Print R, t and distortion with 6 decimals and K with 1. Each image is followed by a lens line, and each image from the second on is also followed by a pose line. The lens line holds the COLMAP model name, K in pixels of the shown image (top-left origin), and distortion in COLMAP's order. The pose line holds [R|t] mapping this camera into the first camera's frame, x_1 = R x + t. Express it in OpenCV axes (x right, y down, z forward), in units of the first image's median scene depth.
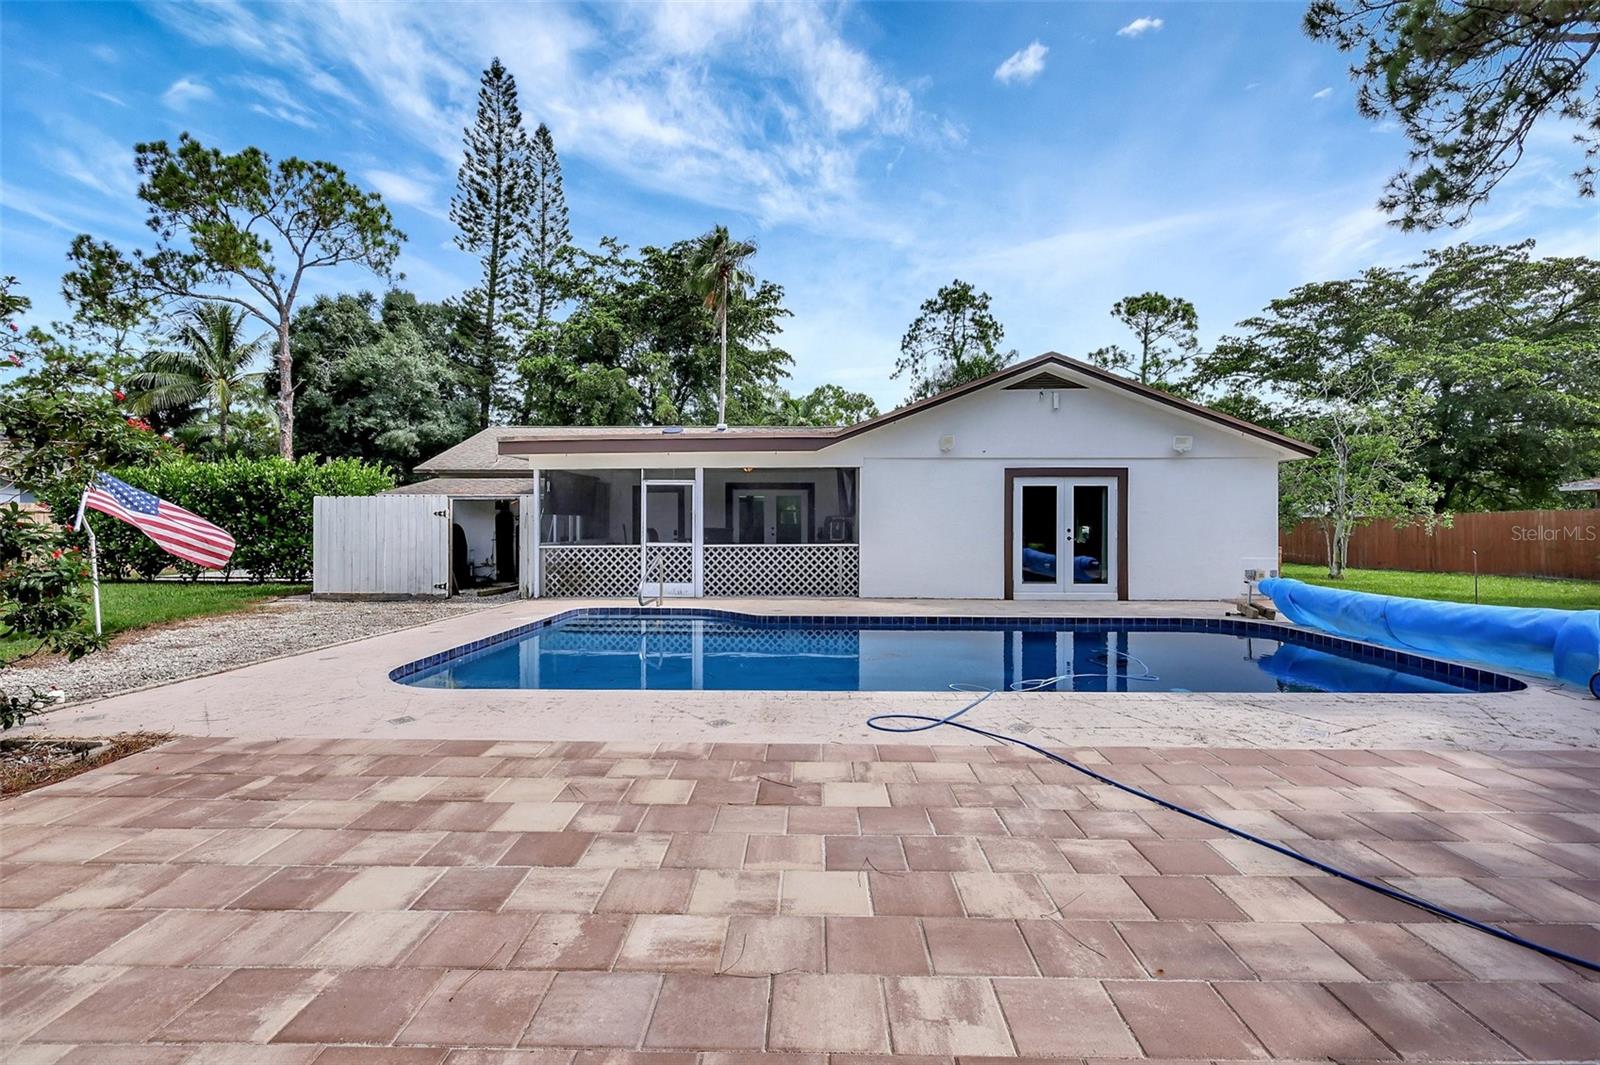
lens RADIAL K [[749.0, 0, 798.3], [0, 749.0, 508.2], [0, 0, 1]] dist [0.019396, -0.000115]
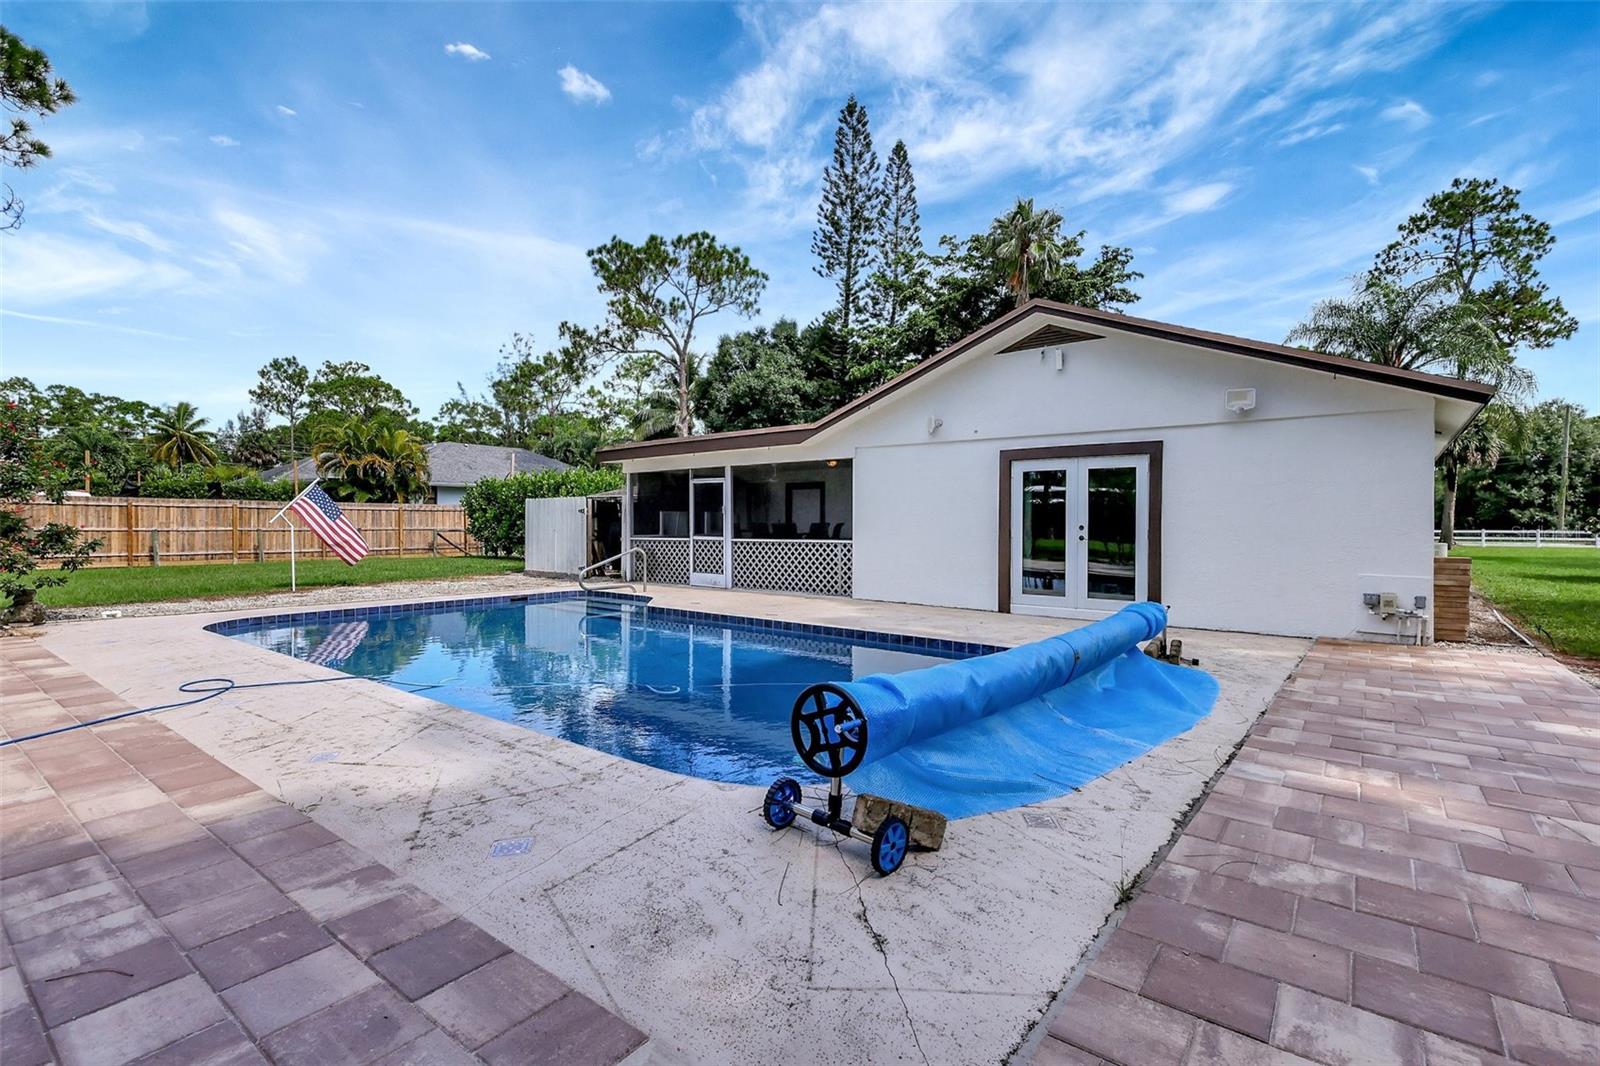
lens RADIAL K [[743.5, 0, 801.9], [0, 743.5, 512.5], [0, 0, 1]] dist [0.000447, -0.000437]
pose [[0.810287, -0.006452, -0.585997, 0.204159], [0.014697, 0.999849, 0.009314, 0.001179], [0.585849, -0.016159, 0.810259, 0.077187]]
